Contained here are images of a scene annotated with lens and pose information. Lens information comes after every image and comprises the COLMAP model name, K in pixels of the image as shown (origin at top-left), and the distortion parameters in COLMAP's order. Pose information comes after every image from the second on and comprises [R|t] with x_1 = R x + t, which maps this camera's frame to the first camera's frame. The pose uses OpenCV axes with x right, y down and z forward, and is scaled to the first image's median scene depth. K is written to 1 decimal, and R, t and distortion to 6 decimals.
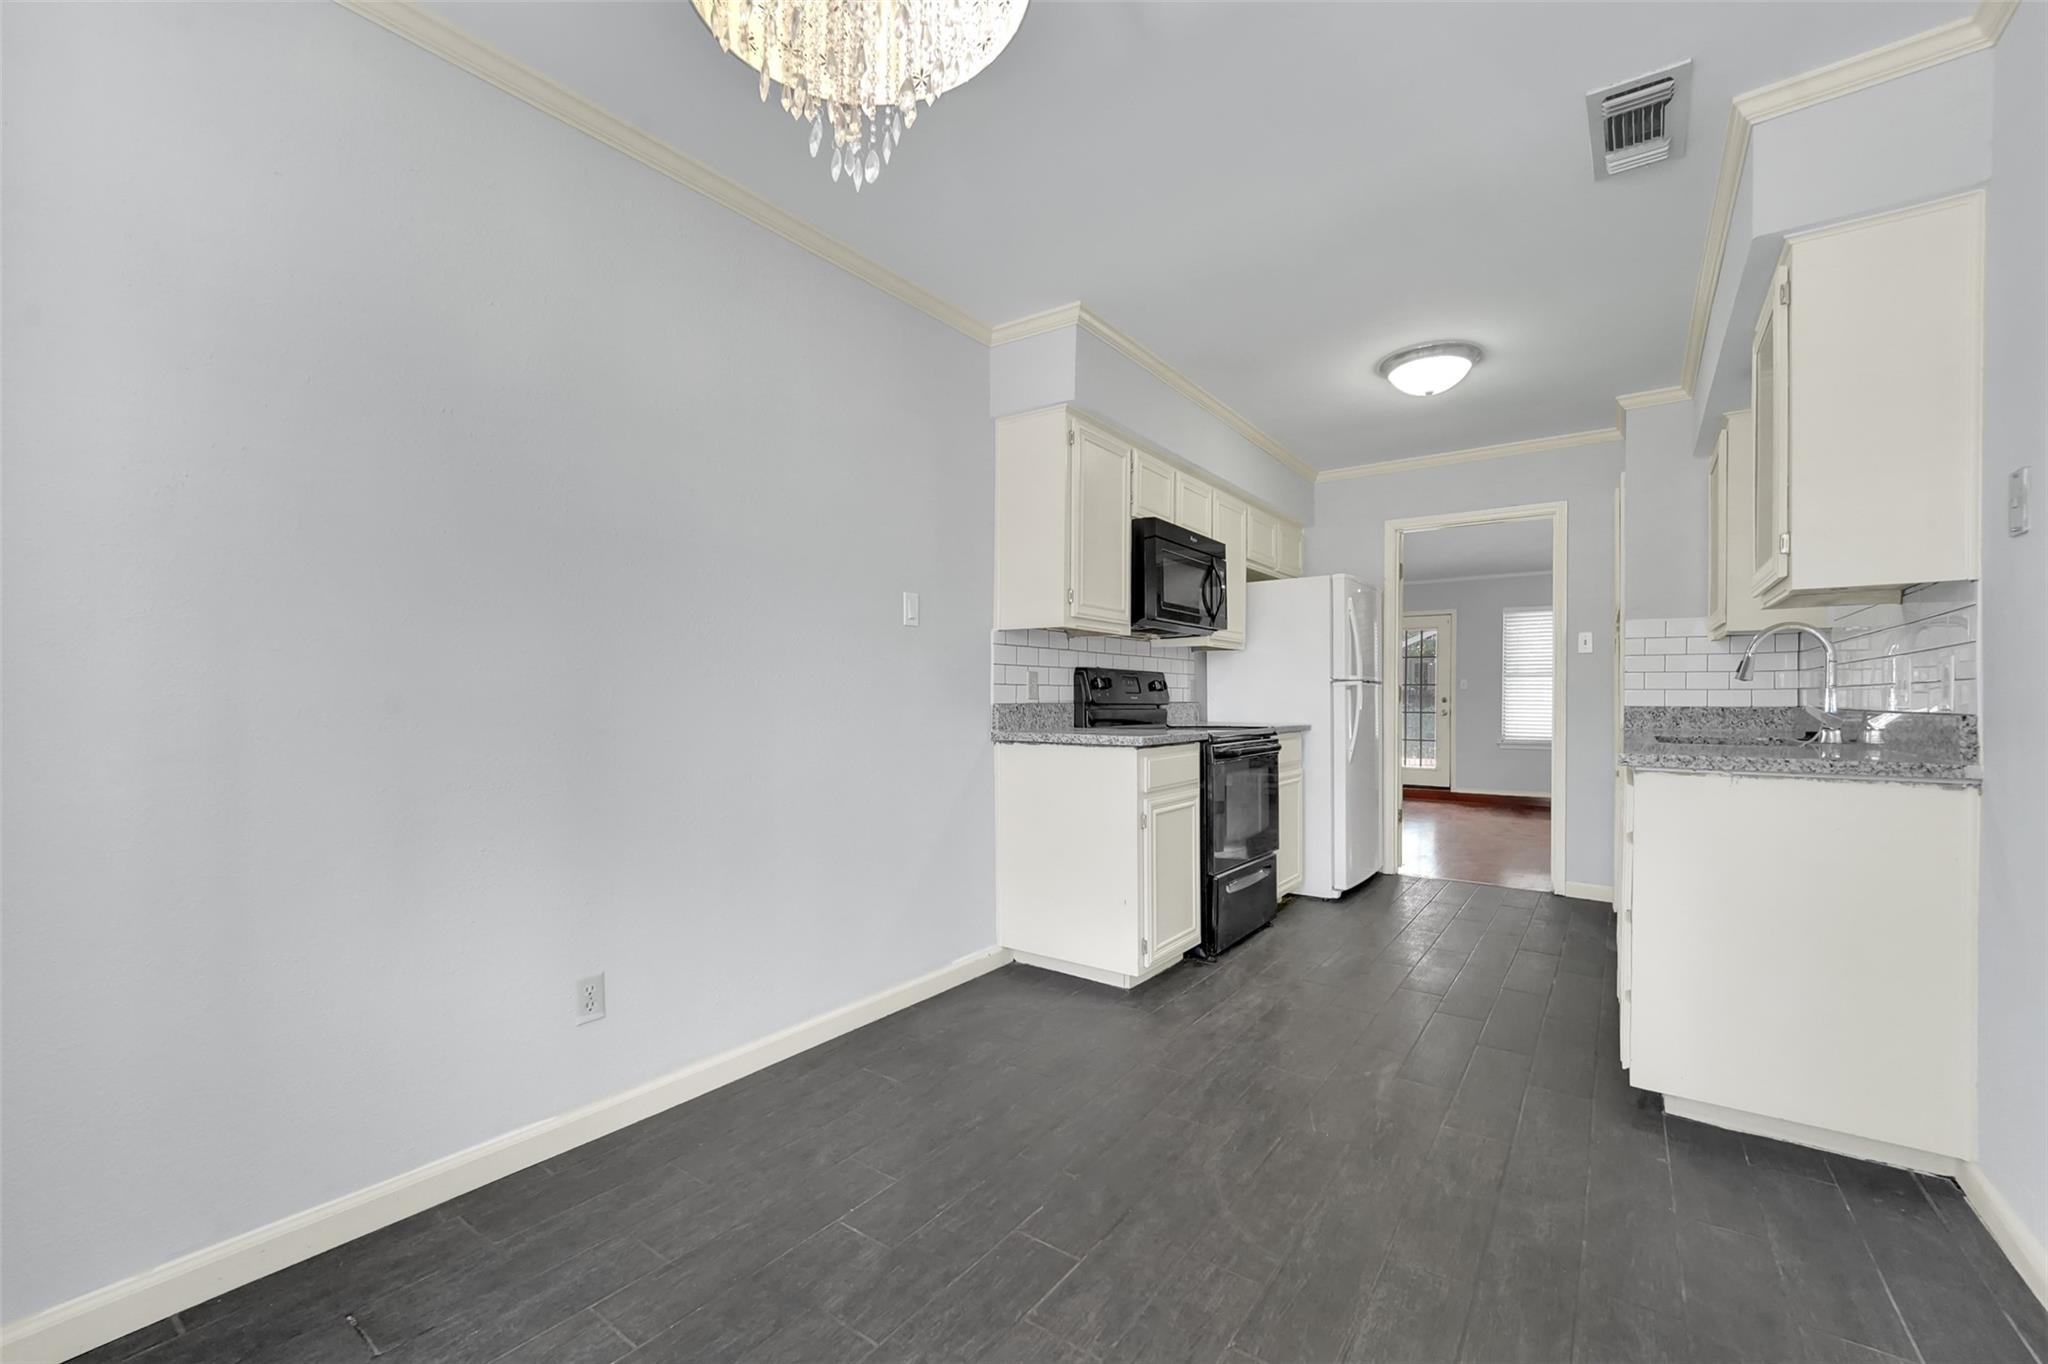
lens RADIAL K [[838.4, 0, 1024.7], [0, 838.4, 704.4], [0, 0, 1]] dist [0.008991, -0.000066]
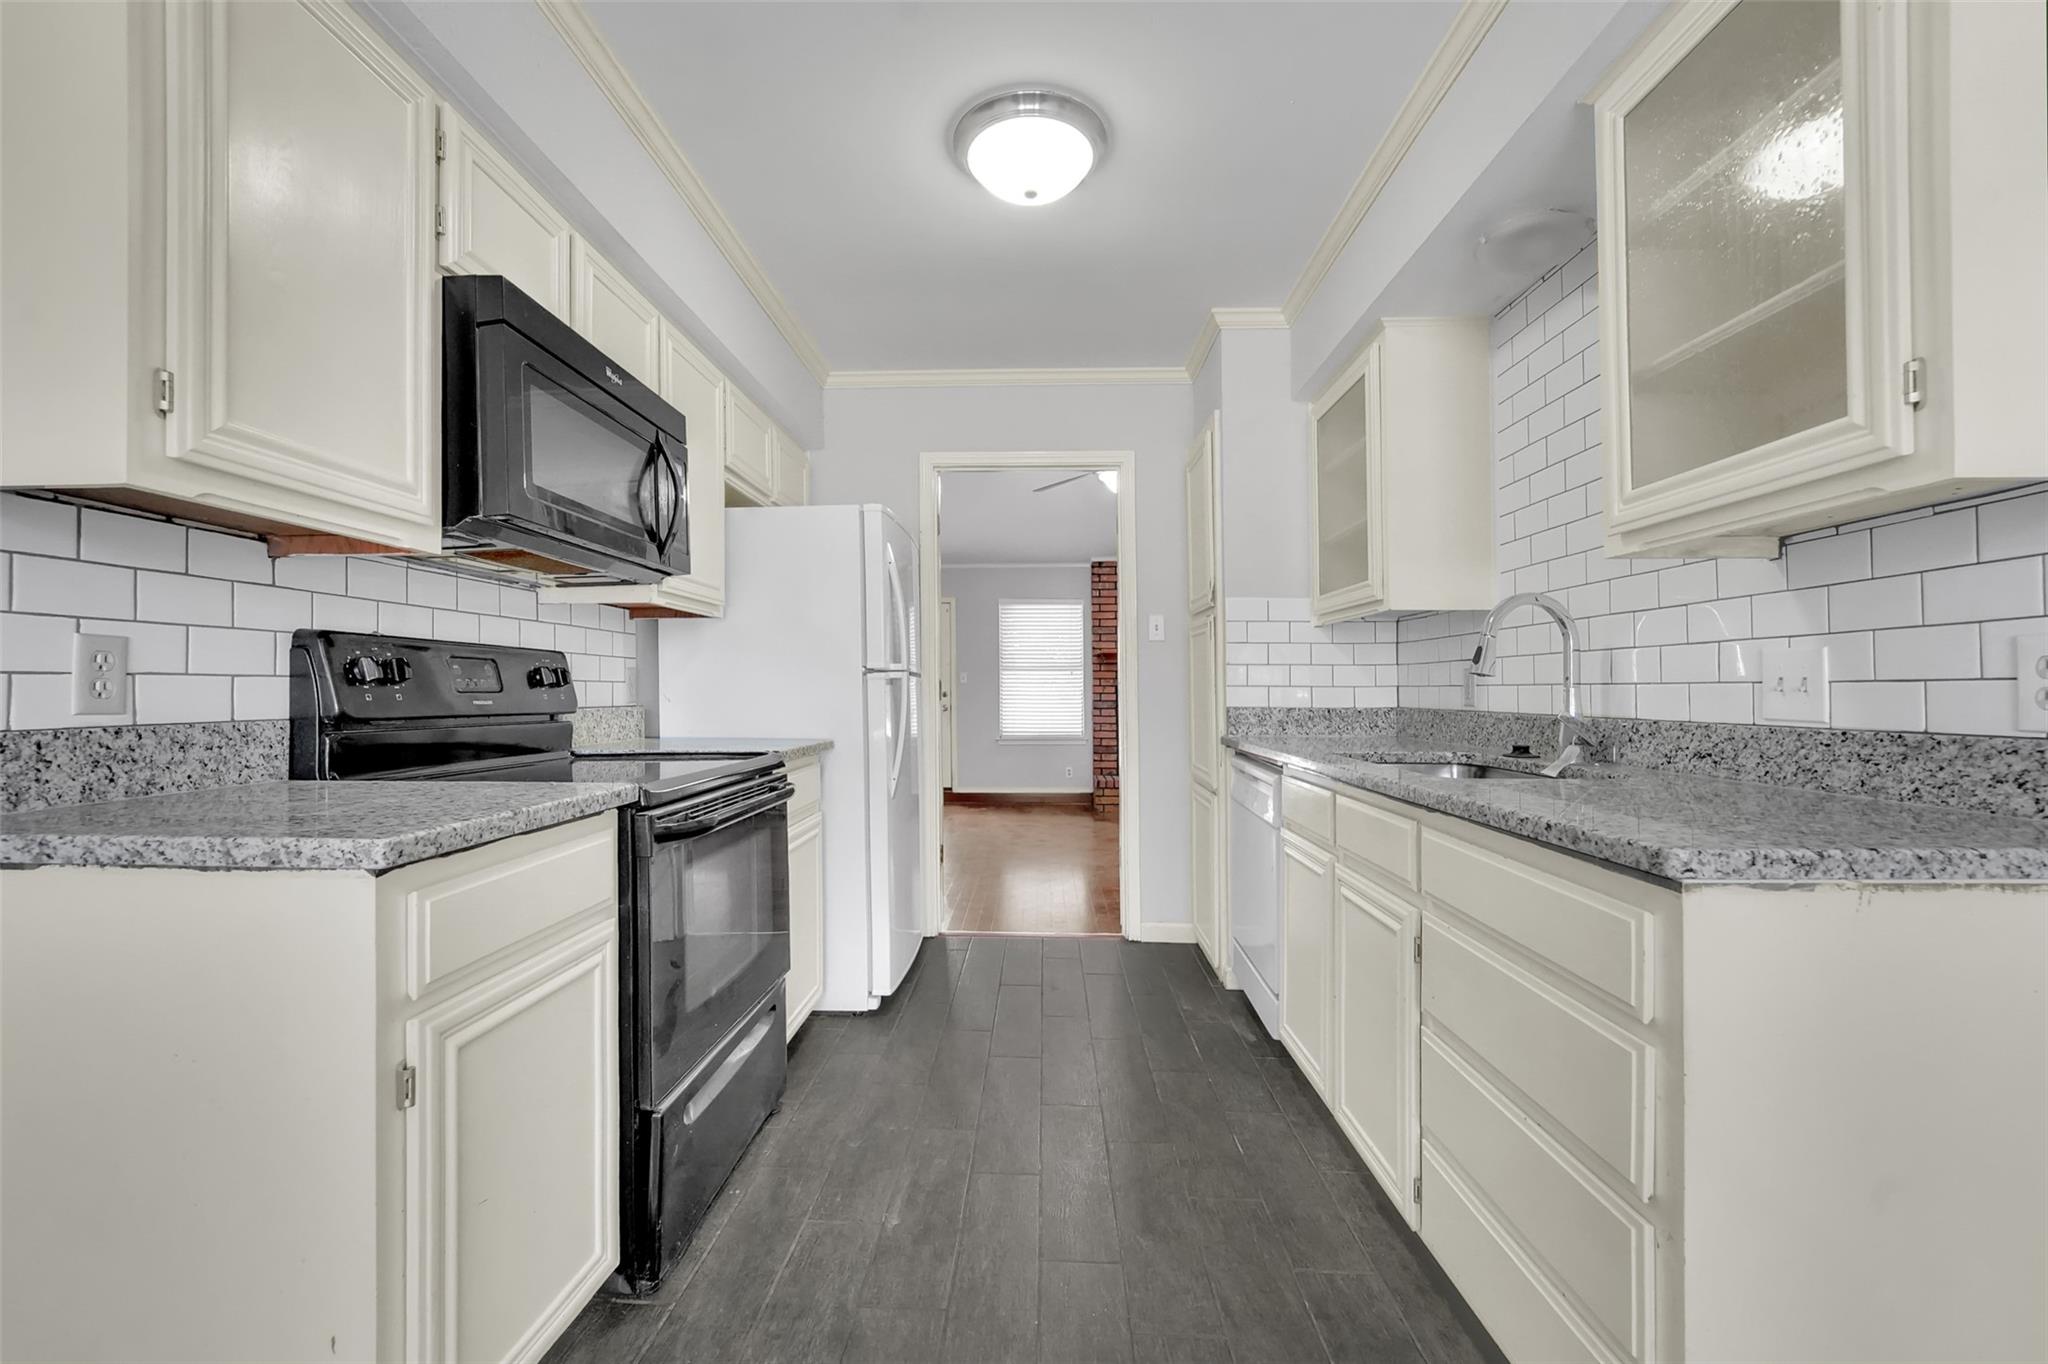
lens RADIAL K [[838.4, 0, 1026.9], [0, 838.4, 692.0], [0, 0, 1]] dist [0.008991, -0.000066]
pose [[0.824032, -0.003787, 0.566531, 0.121378], [0.007454, 0.999964, -0.004159, -0.009969], [-0.566495, 0.007650, 0.824030, 0.462541]]
